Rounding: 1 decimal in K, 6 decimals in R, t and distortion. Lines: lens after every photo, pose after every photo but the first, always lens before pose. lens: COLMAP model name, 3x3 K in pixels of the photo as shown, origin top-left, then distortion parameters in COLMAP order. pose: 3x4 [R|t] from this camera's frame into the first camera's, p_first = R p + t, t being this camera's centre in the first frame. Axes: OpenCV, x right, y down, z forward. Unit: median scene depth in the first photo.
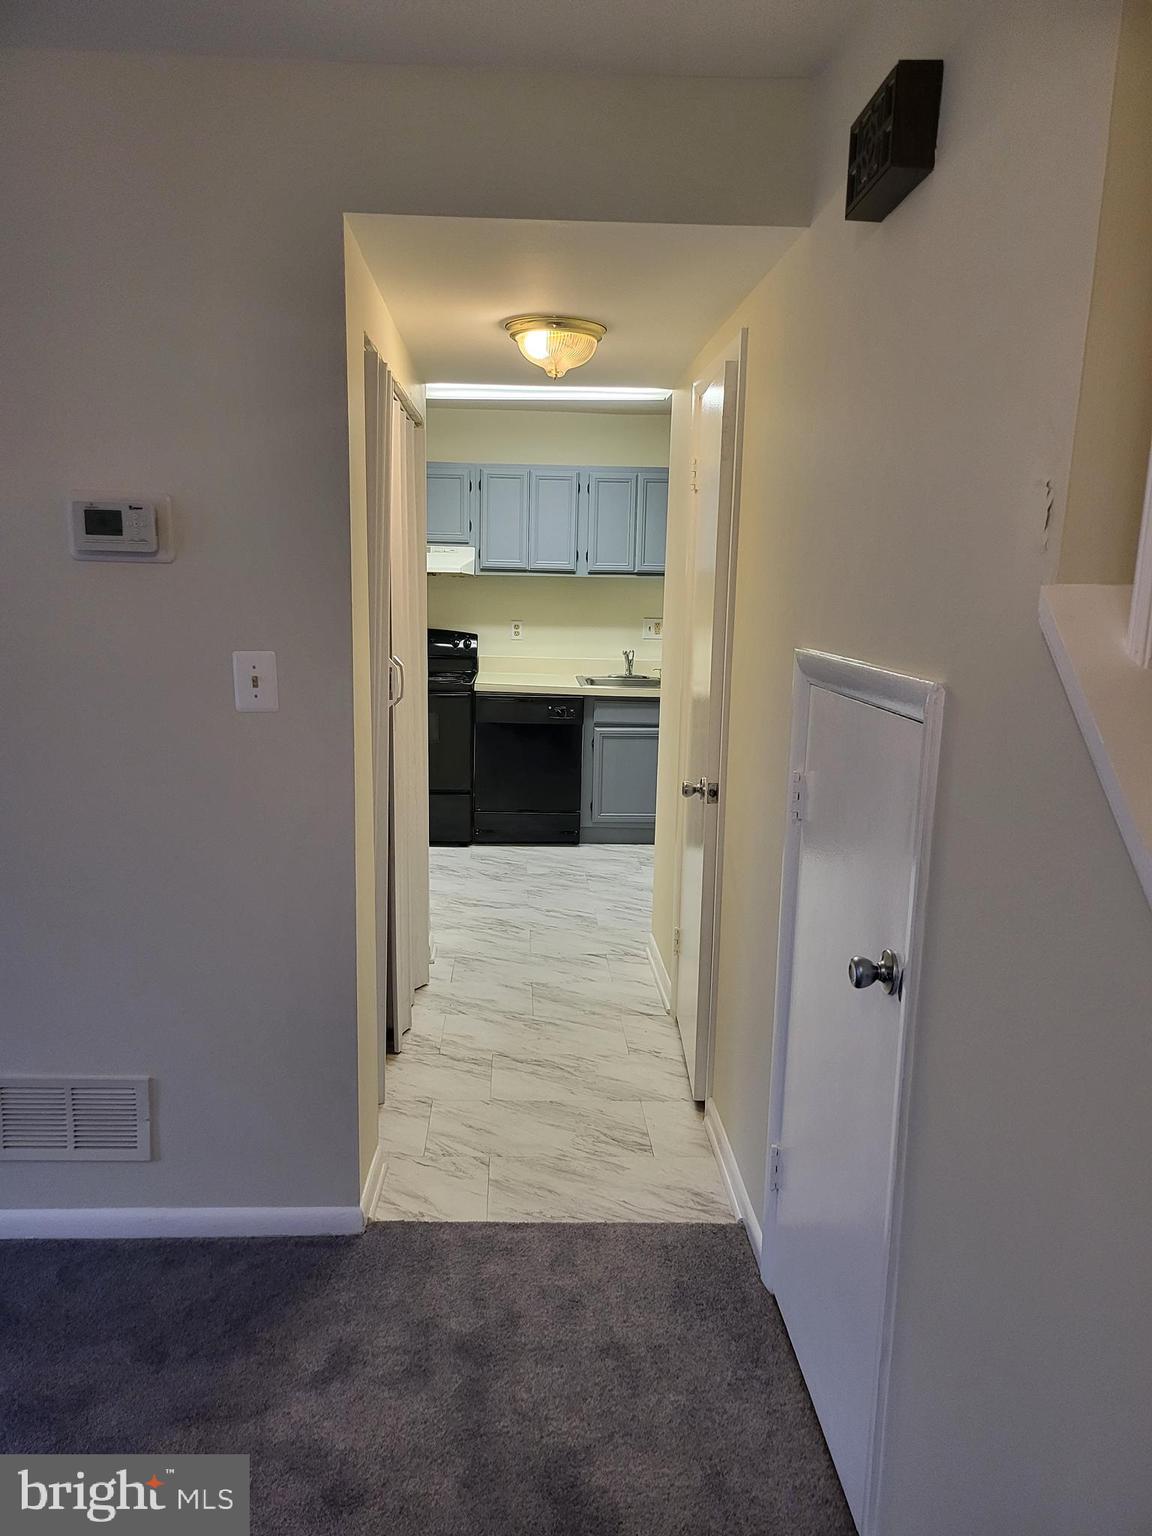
lens RADIAL K [[1104.5, 0, 576.0], [0, 1104.5, 768.0], [0, 0, 1]] dist [0.054944, -0.072256]
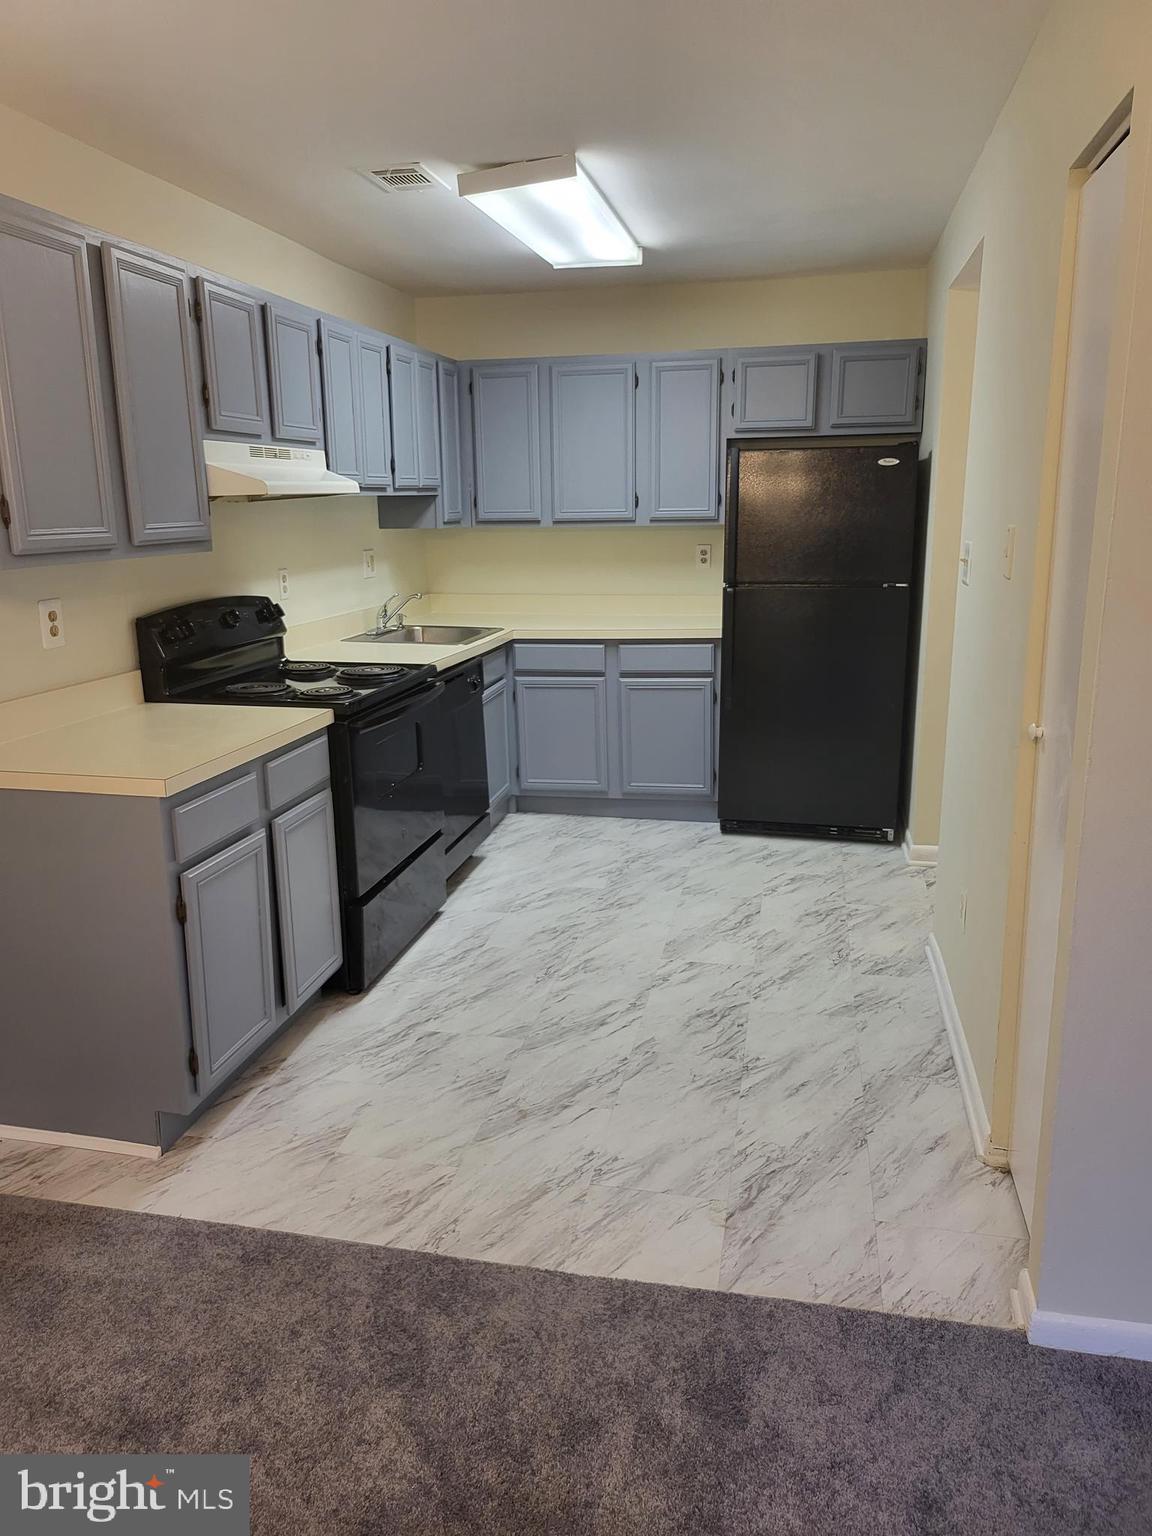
lens RADIAL K [[1104.5, 0, 576.0], [0, 1104.5, 768.0], [0, 0, 1]] dist [0.054944, -0.072256]
pose [[0.239112, -0.266334, 0.933751, -0.817169], [0.180038, 0.957133, 0.226899, -0.178010], [-0.954155, 0.113856, 0.276812, 0.884548]]
